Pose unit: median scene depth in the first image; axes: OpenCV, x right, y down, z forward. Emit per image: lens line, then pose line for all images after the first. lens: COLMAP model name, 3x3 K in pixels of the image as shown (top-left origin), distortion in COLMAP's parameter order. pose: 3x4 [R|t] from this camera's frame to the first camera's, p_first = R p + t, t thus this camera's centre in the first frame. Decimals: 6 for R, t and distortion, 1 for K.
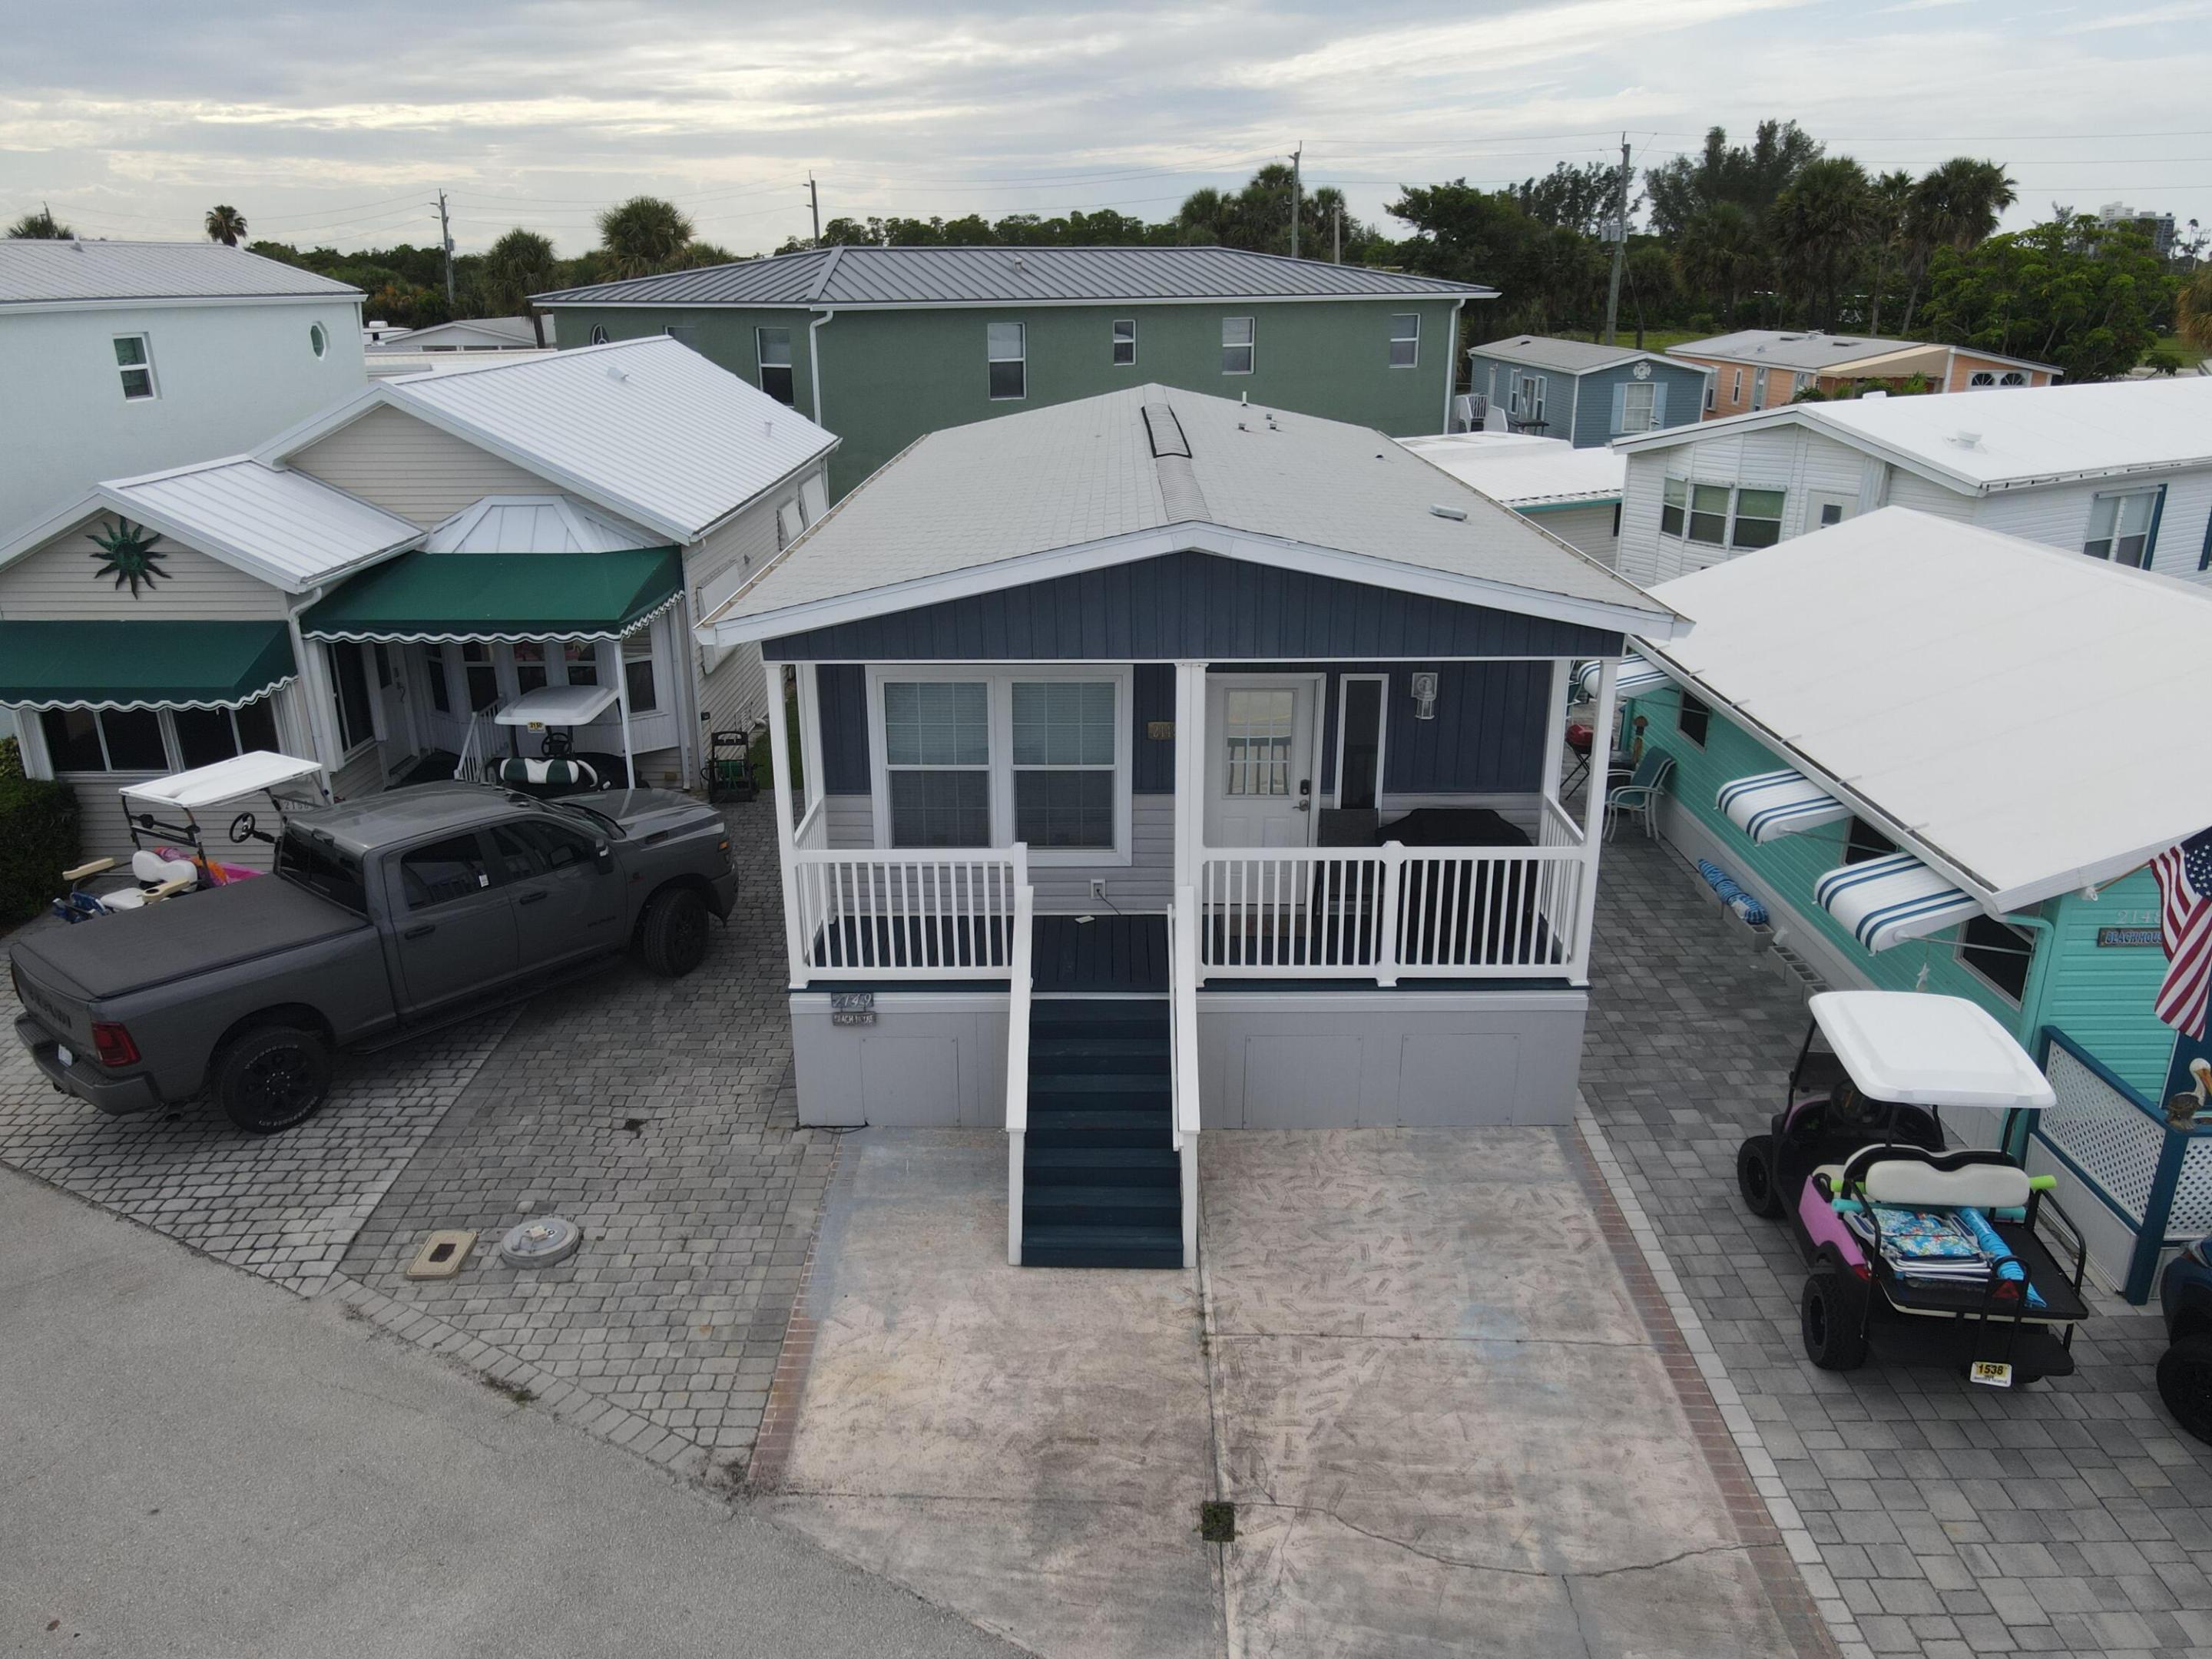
lens RADIAL K [[1617.2, 0, 1104.6], [0, 1617.2, 815.8], [0, 0, 1]] dist [0.003897, 0.015666]
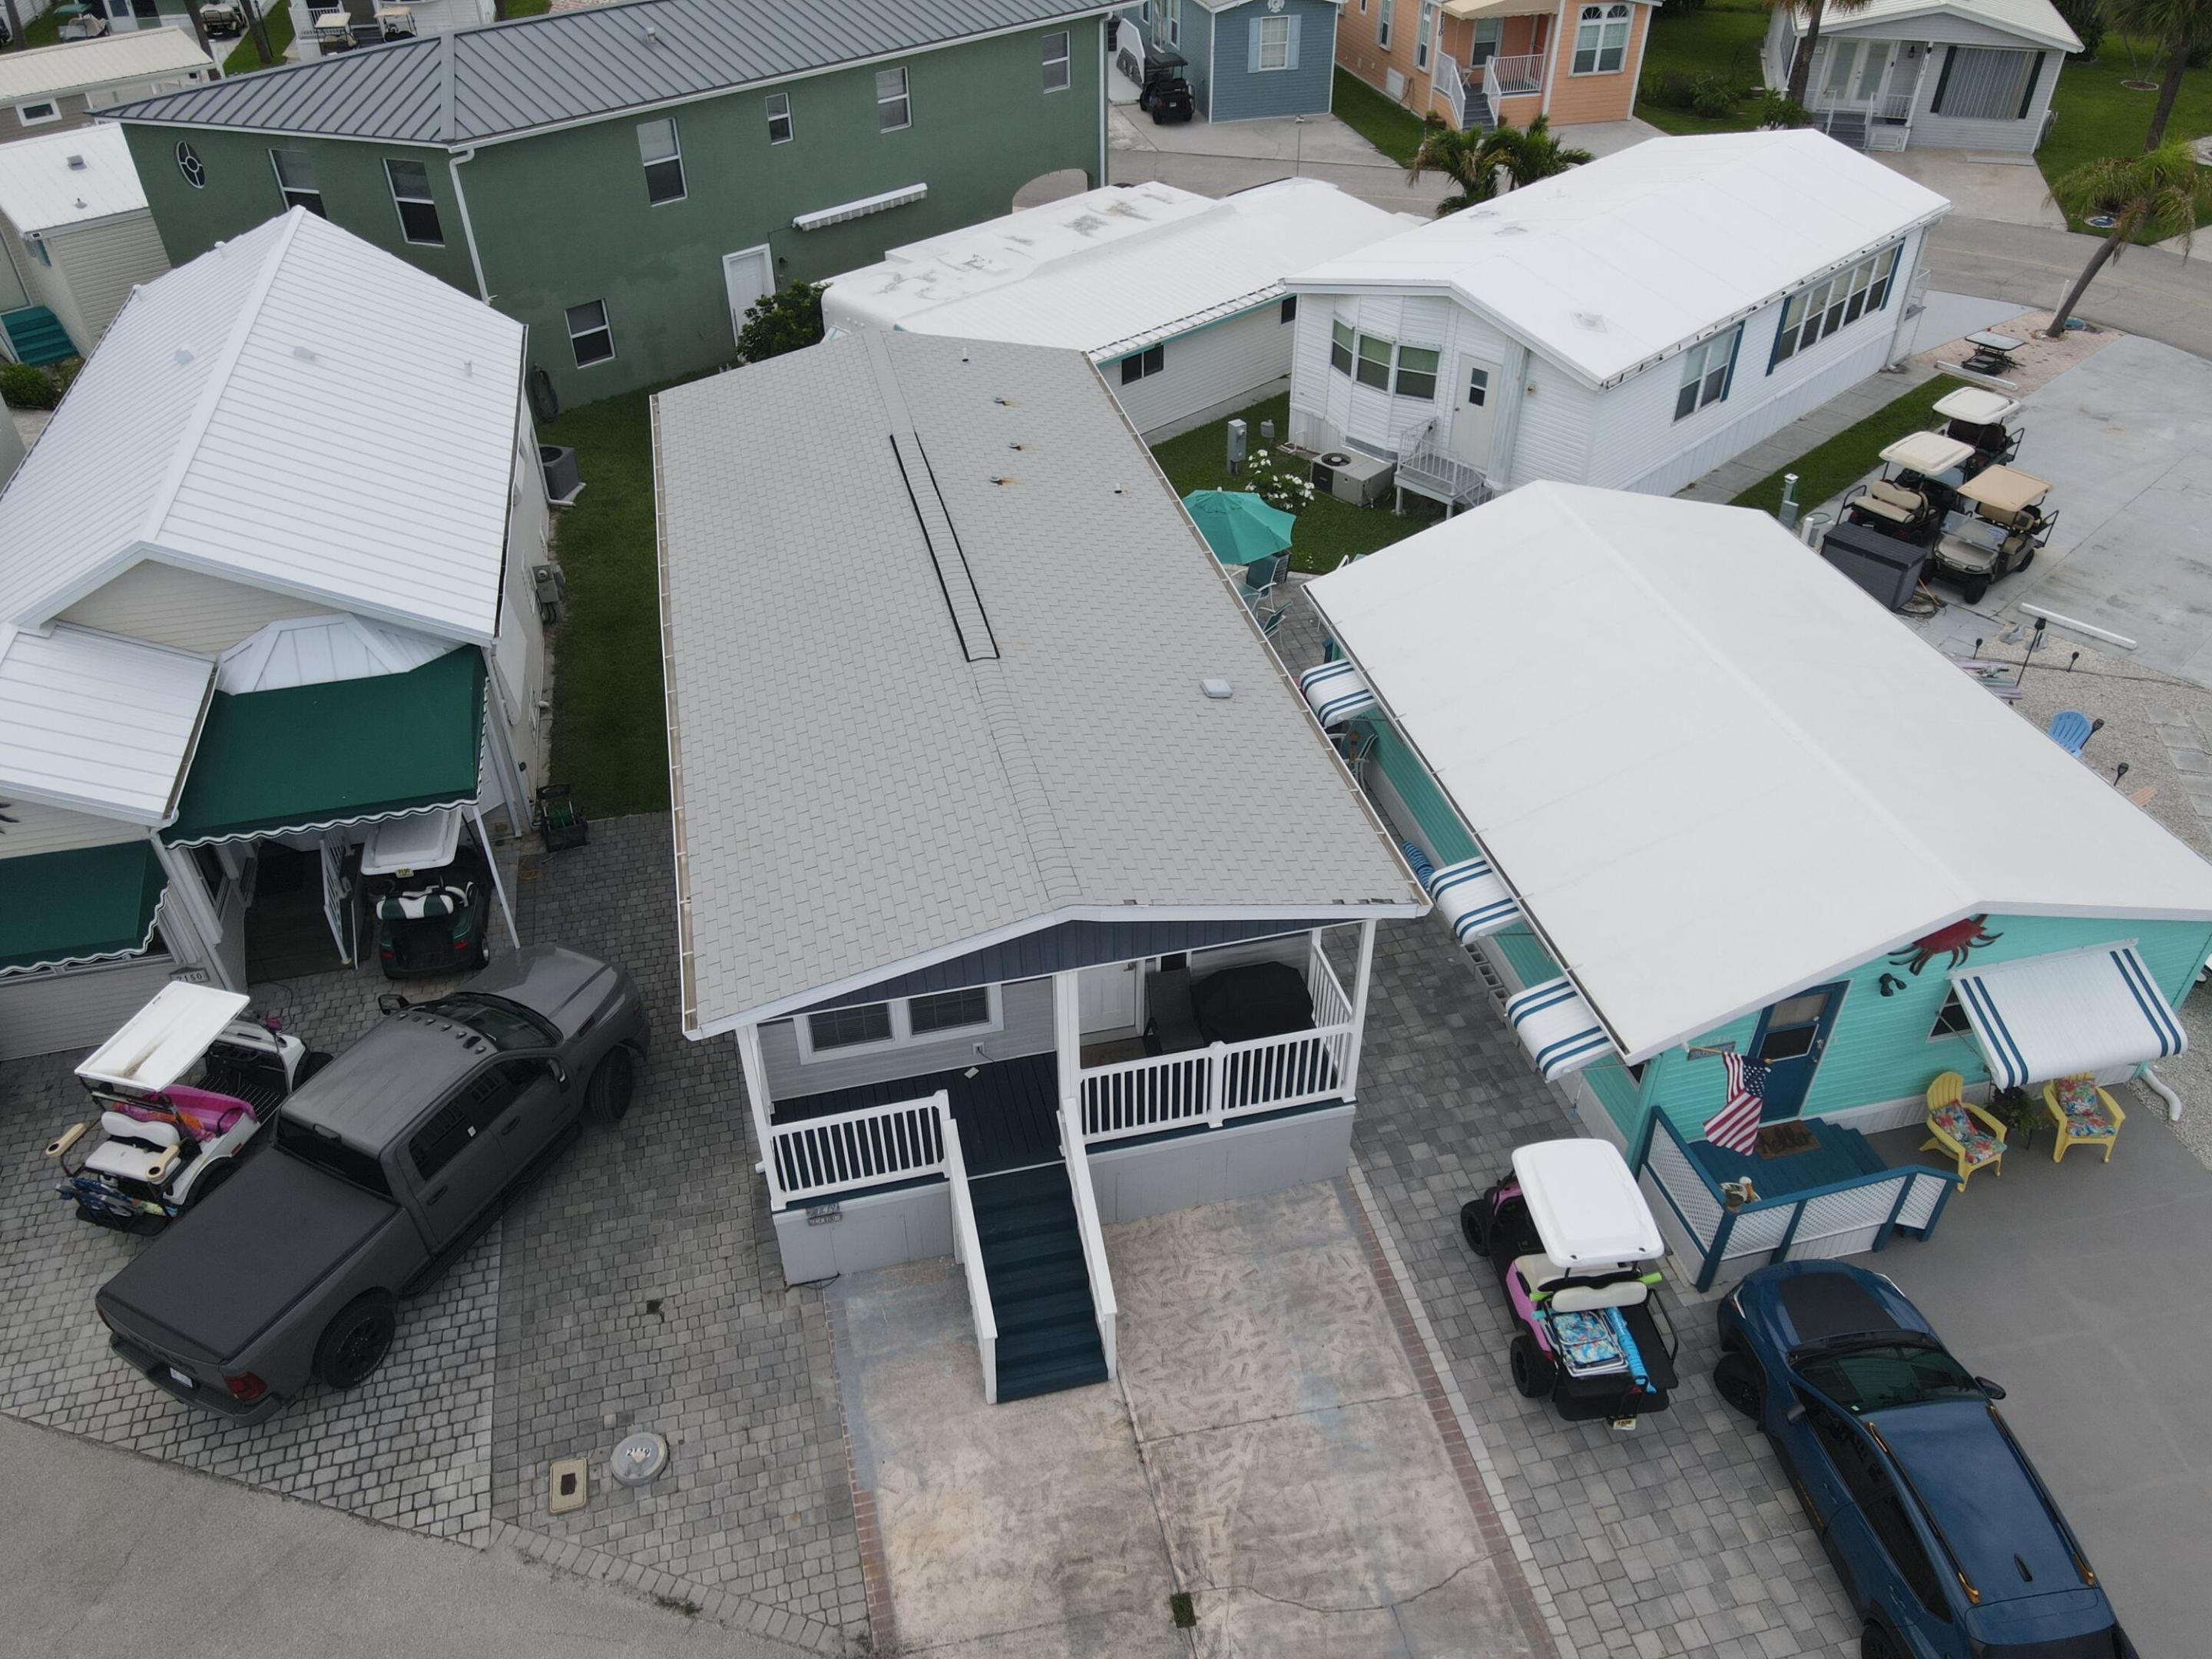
lens RADIAL K [[1617.2, 0, 1104.6], [0, 1617.2, 815.8], [0, 0, 1]] dist [0.003897, 0.015666]
pose [[0.970332, -0.151011, 0.188814, -0.160005], [0.084596, 0.943643, 0.319971, -0.697375], [-0.226492, -0.294505, 0.928422, -0.198205]]
